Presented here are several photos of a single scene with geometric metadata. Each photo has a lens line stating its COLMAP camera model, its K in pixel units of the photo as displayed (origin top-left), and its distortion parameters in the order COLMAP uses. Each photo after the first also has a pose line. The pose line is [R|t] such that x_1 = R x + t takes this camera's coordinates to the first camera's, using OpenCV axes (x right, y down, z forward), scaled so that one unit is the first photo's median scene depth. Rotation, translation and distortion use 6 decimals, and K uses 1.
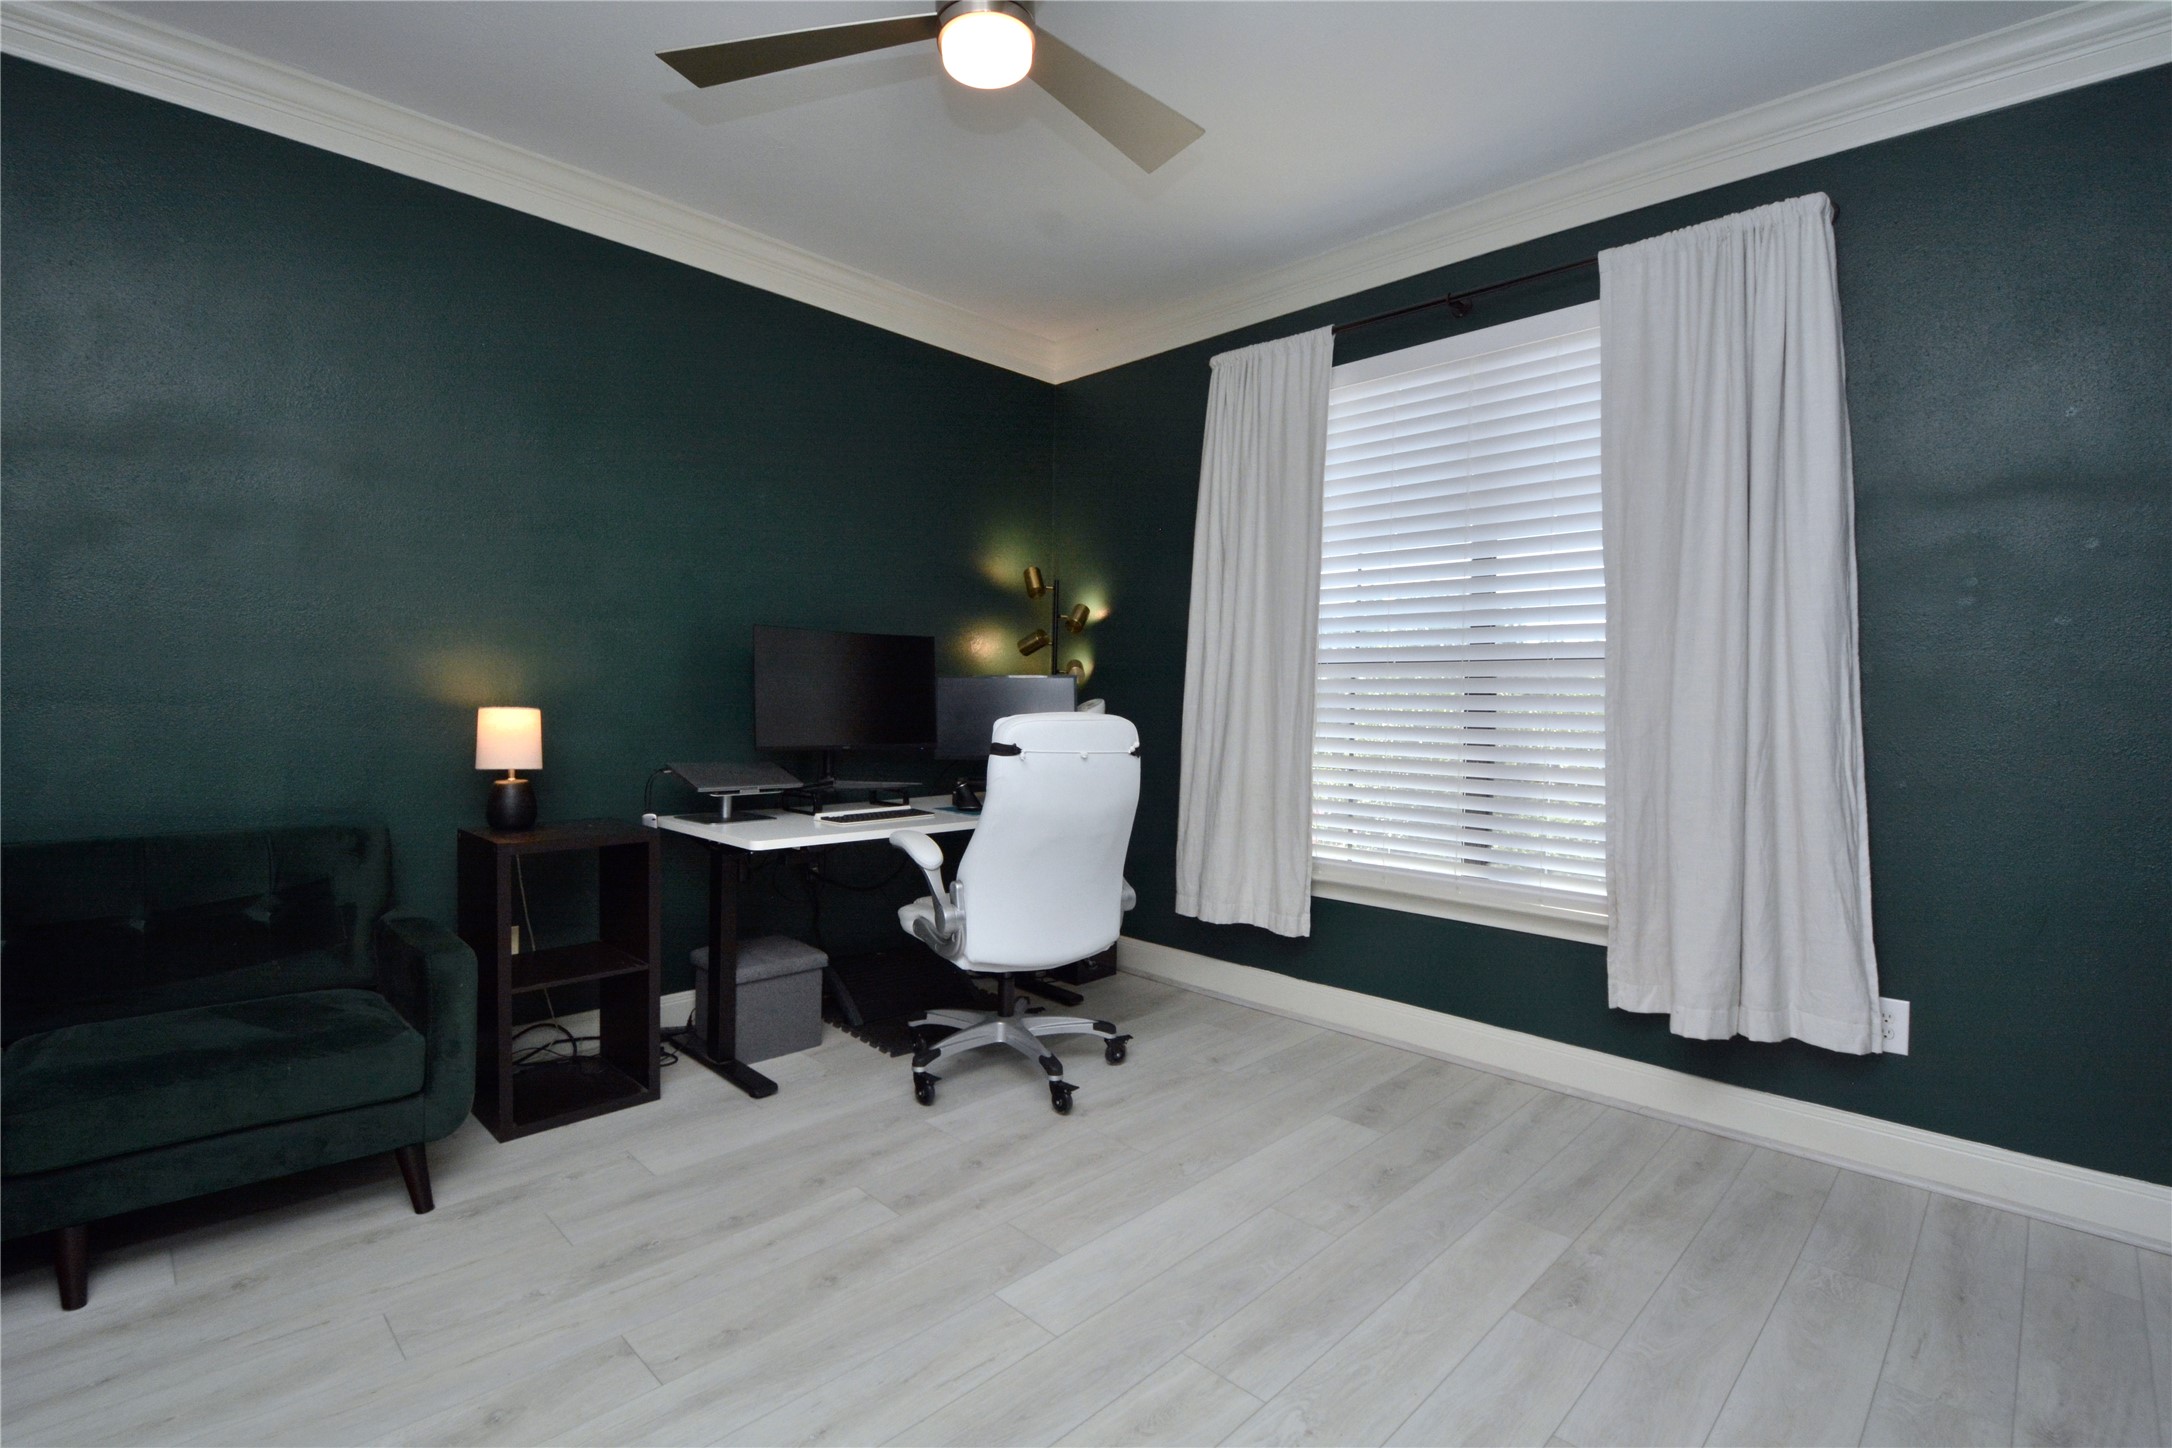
lens RADIAL K [[987.4, 0, 1092.0], [0, 987.4, 719.1], [0, 0, 1]] dist [-0.005008, -0.001440]
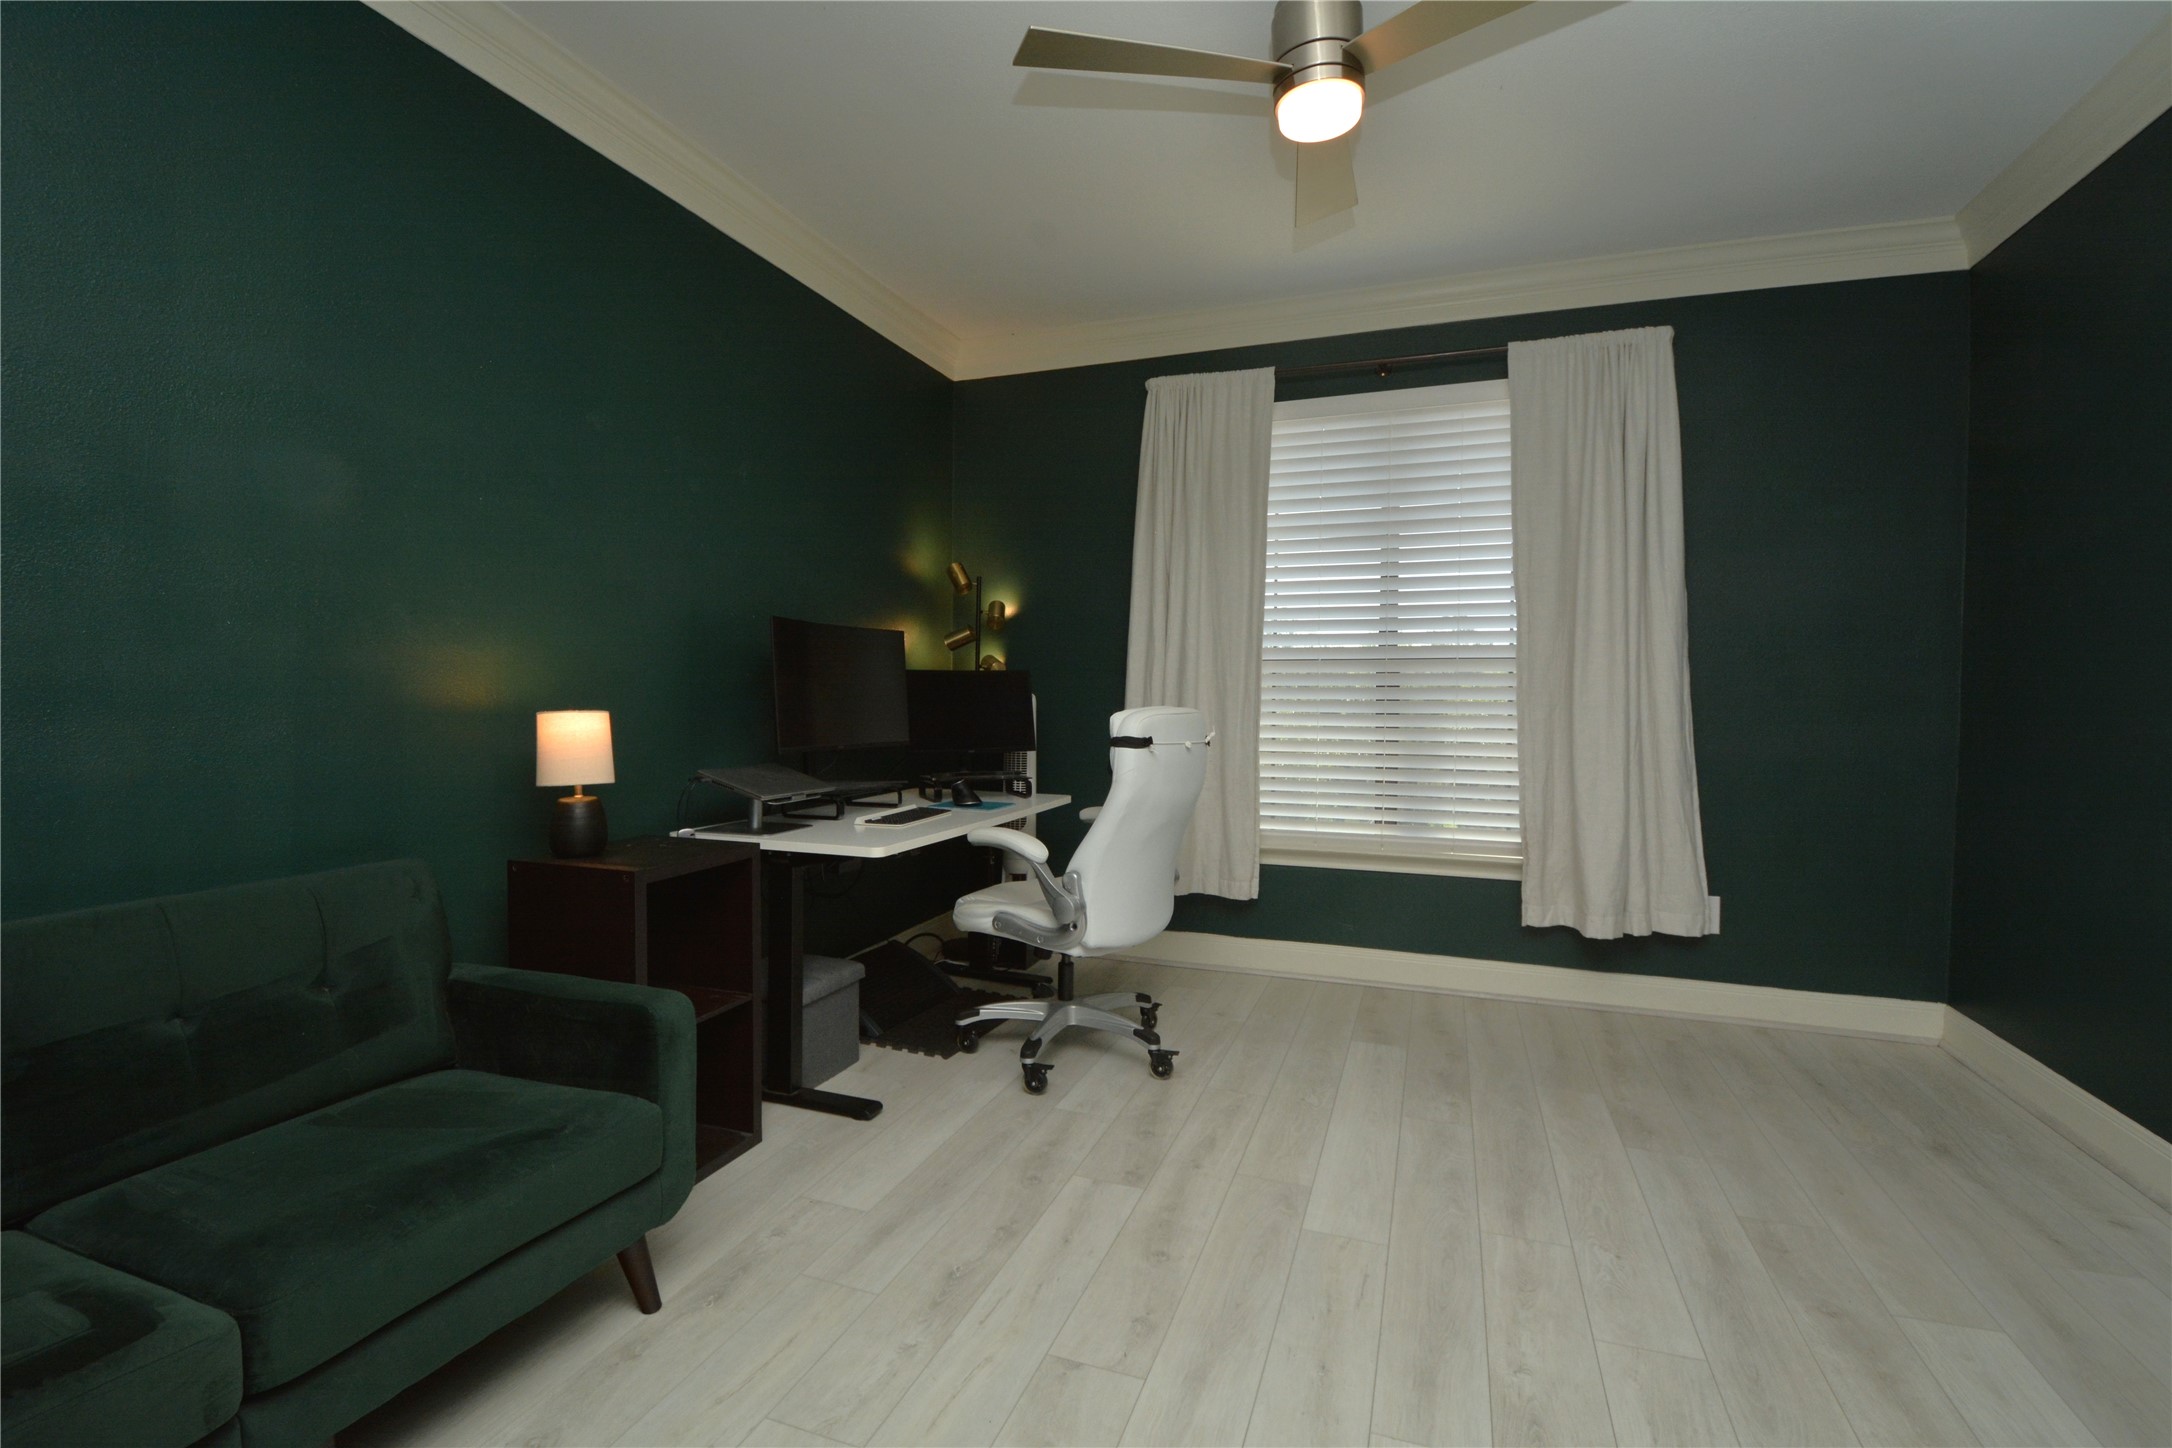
lens RADIAL K [[963.1, 0, 1094.0], [0, 963.1, 719.1], [0, 0, 1]] dist [0.018364, -0.020018]
pose [[0.910872, -0.020918, 0.412158, -0.510333], [0.016902, 0.999768, 0.013388, -0.007931], [-0.412342, -0.005229, 0.911014, 0.070134]]
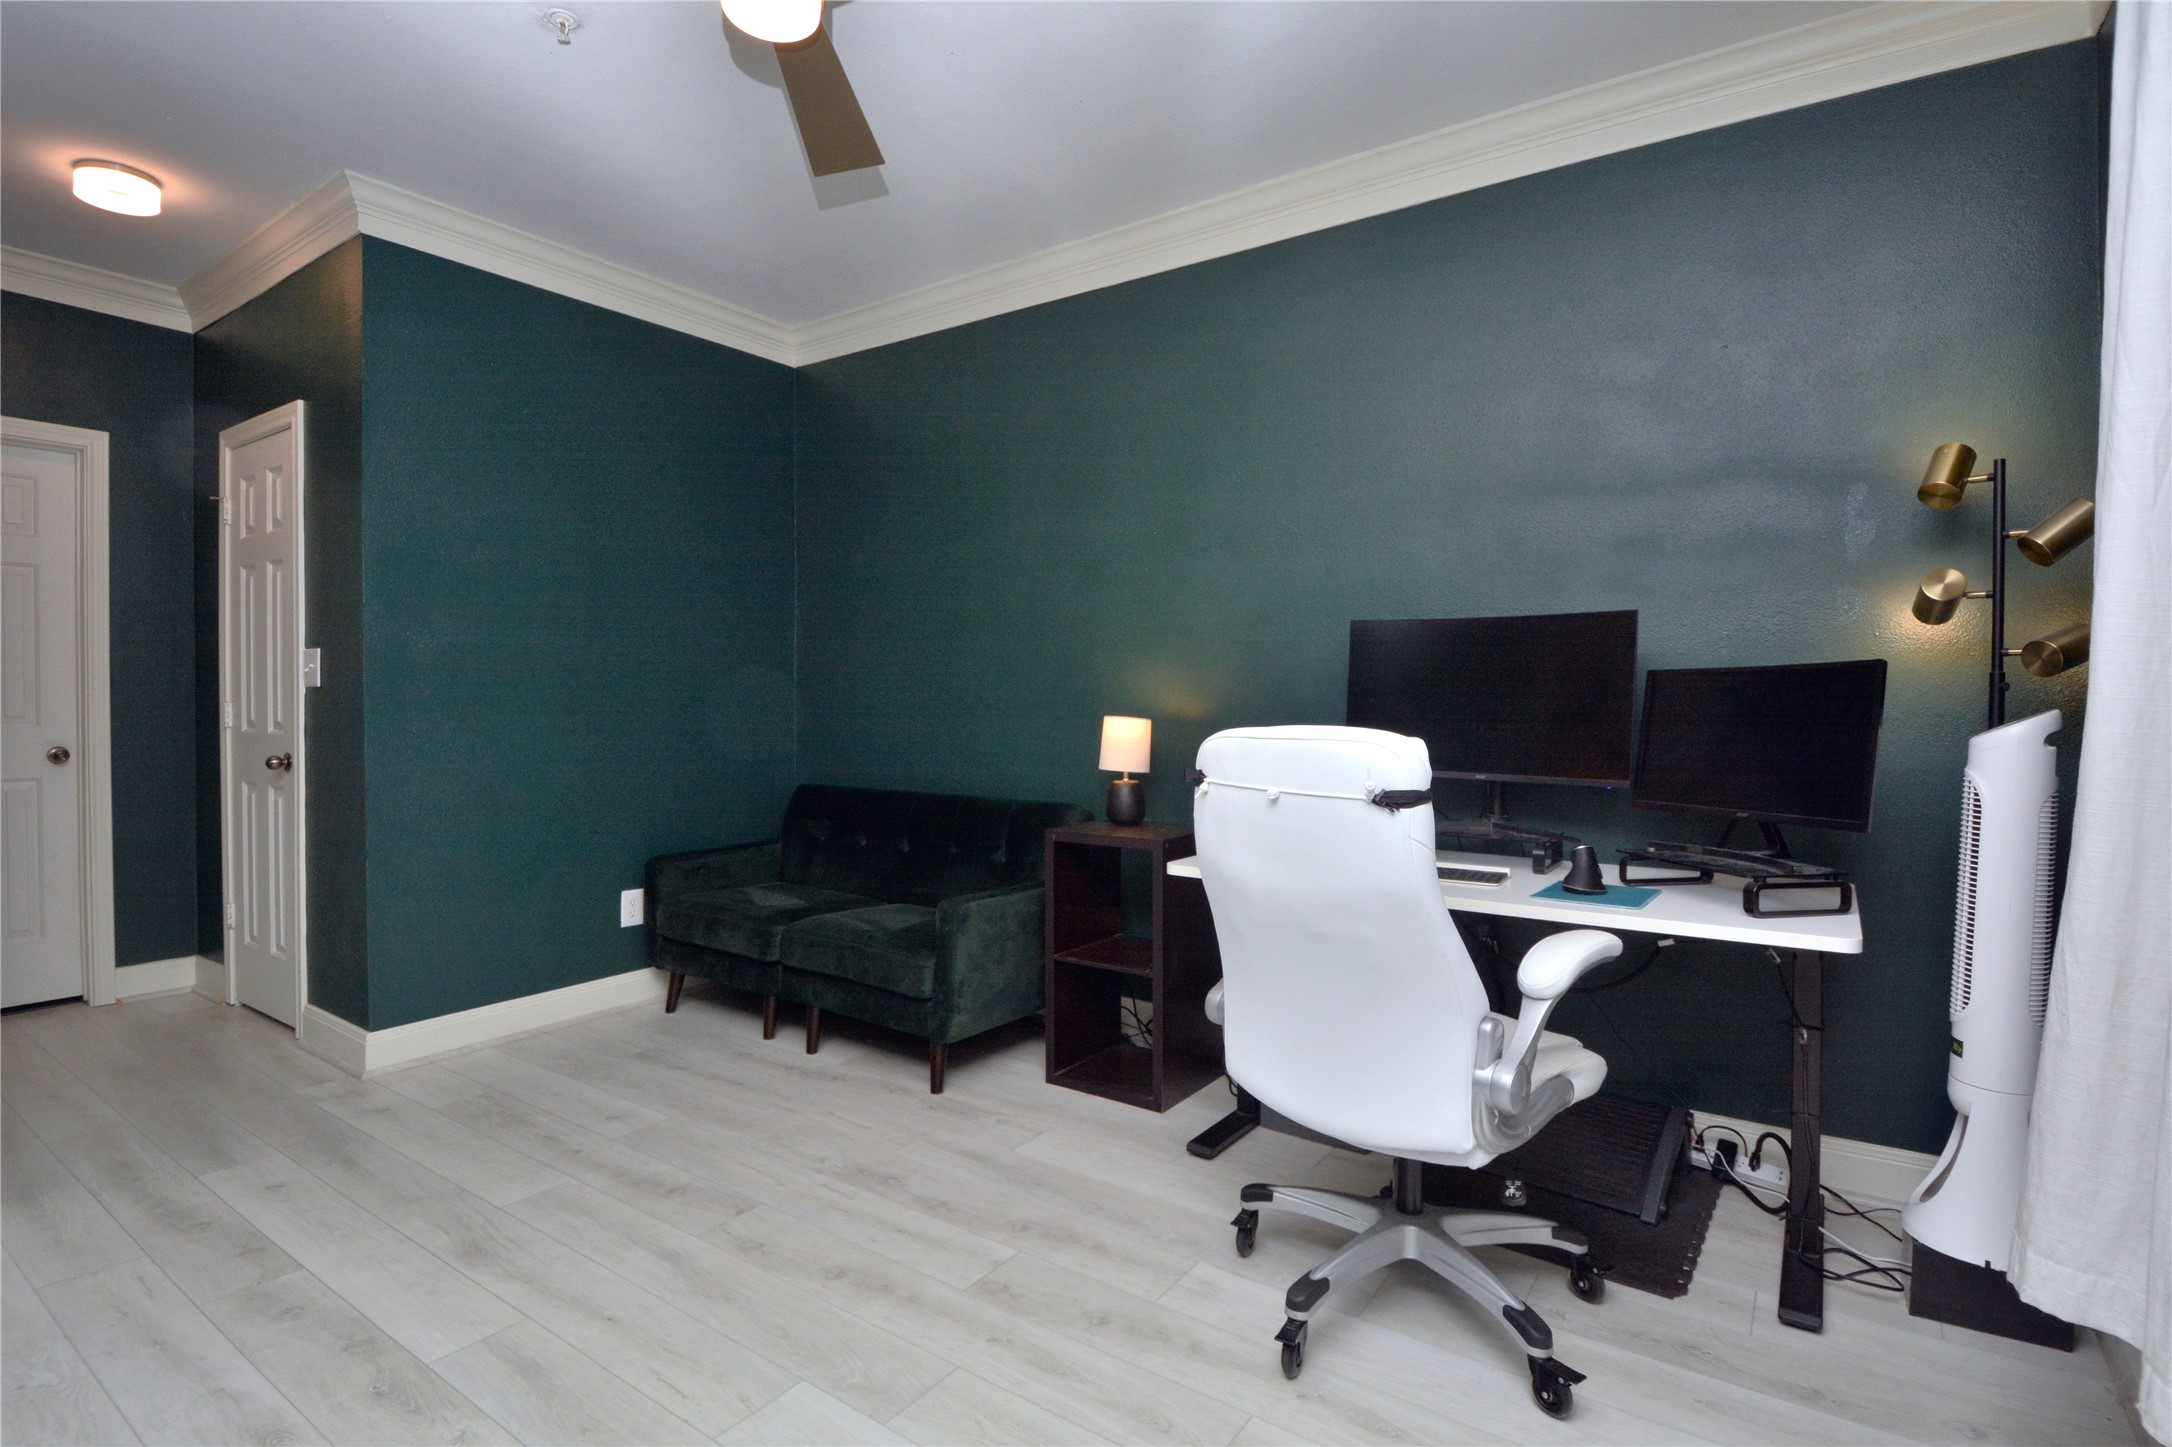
lens RADIAL K [[1058.9, 0, 1089.2], [0, 1058.9, 727.8], [0, 0, 1]] dist [-0.000085, -0.020790]
pose [[0.163475, 0.011685, -0.986478, 0.581462], [-0.028928, 0.999557, 0.007046, -0.005972], [0.986123, 0.027385, 0.163740, 0.733884]]
